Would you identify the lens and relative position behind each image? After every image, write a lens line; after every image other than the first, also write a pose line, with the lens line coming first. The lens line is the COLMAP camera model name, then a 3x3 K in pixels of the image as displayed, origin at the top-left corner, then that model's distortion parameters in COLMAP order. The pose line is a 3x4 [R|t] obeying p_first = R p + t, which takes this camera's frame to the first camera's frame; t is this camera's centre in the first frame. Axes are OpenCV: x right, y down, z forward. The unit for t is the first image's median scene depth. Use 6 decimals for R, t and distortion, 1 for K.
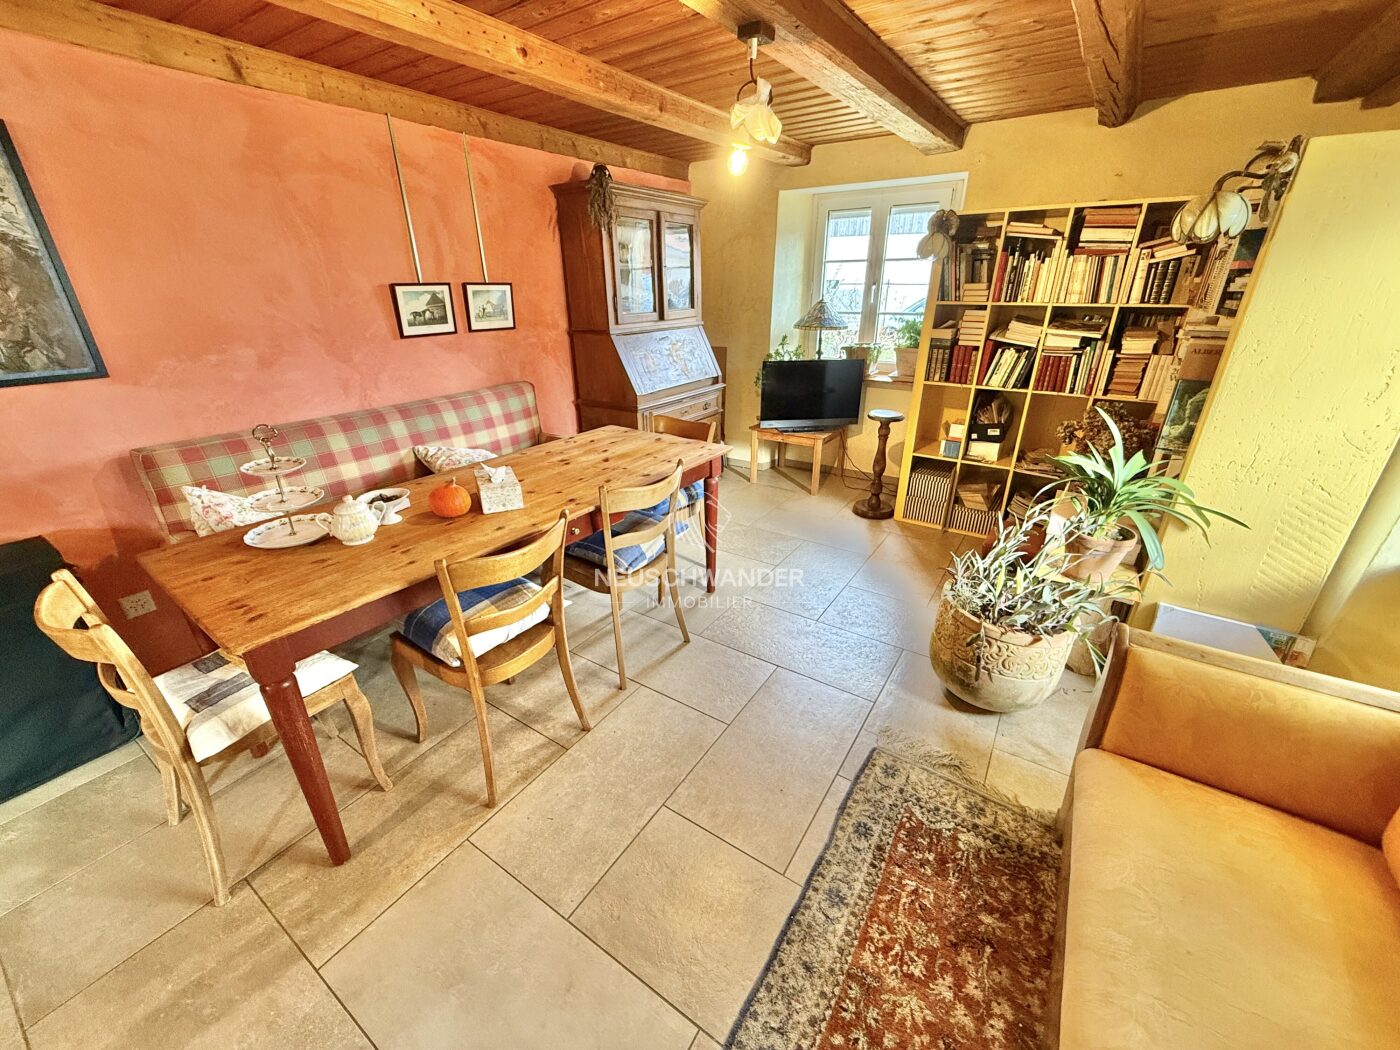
lens RADIAL K [[562.5, 0, 697.7], [0, 562.5, 525.6], [0, 0, 1]] dist [0.003678, 0.000578]
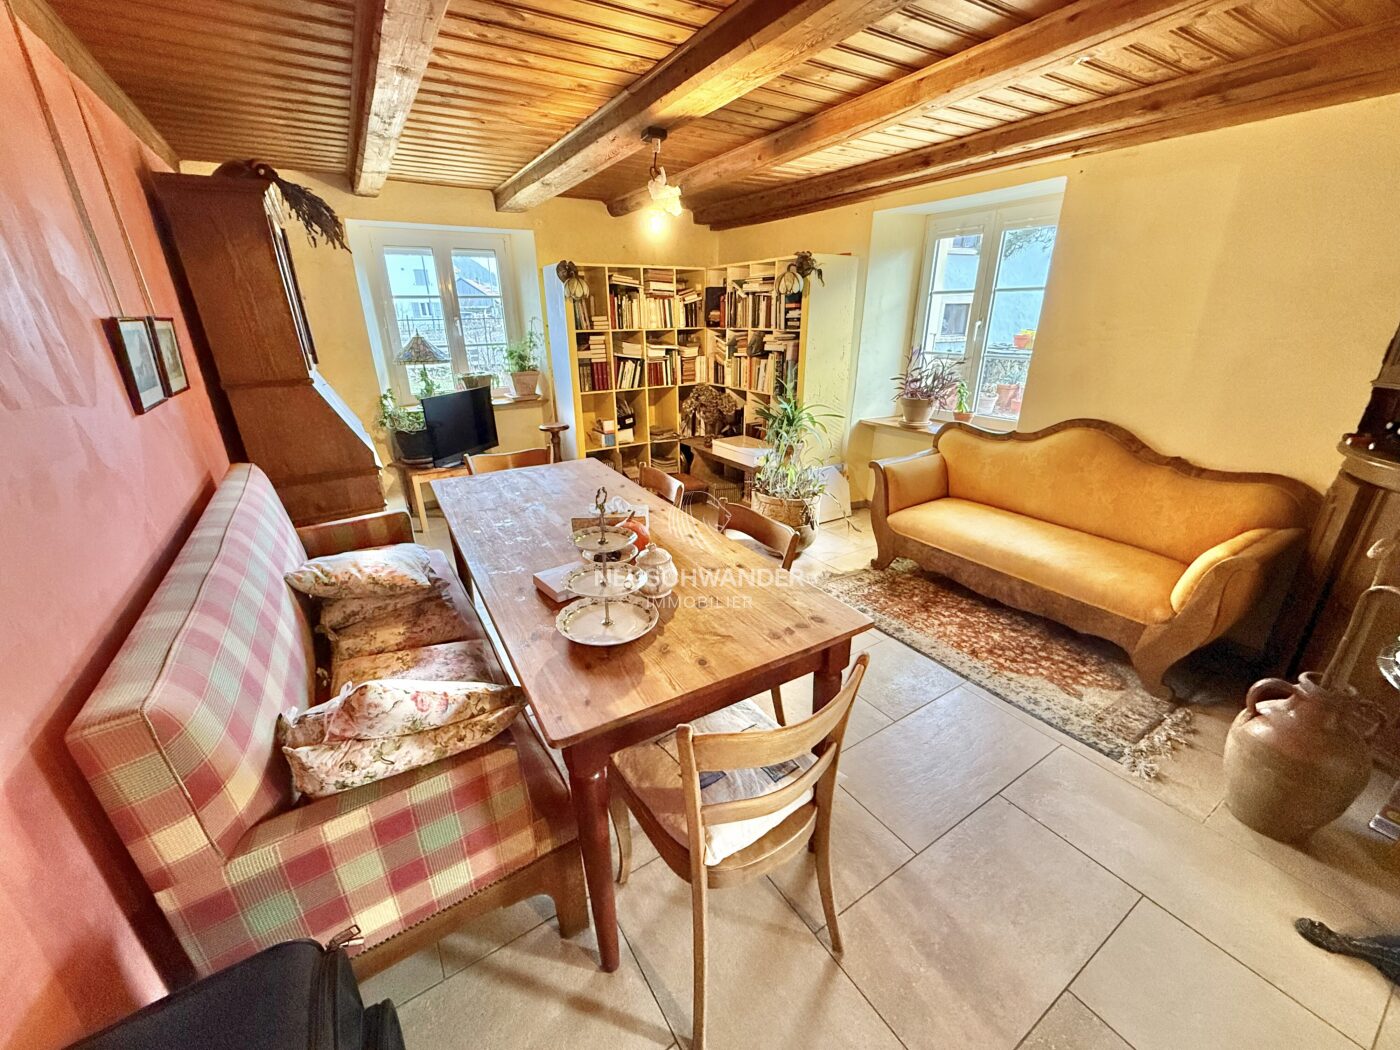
lens RADIAL K [[562.5, 0, 699.7], [0, 562.5, 527.1], [0, 0, 1]] dist [0.003678, 0.000578]
pose [[0.394493, -0.325375, 0.859364, -0.762749], [0.376174, 0.910439, 0.172030, -0.113371], [-0.838373, 0.255406, 0.481559, 0.283597]]
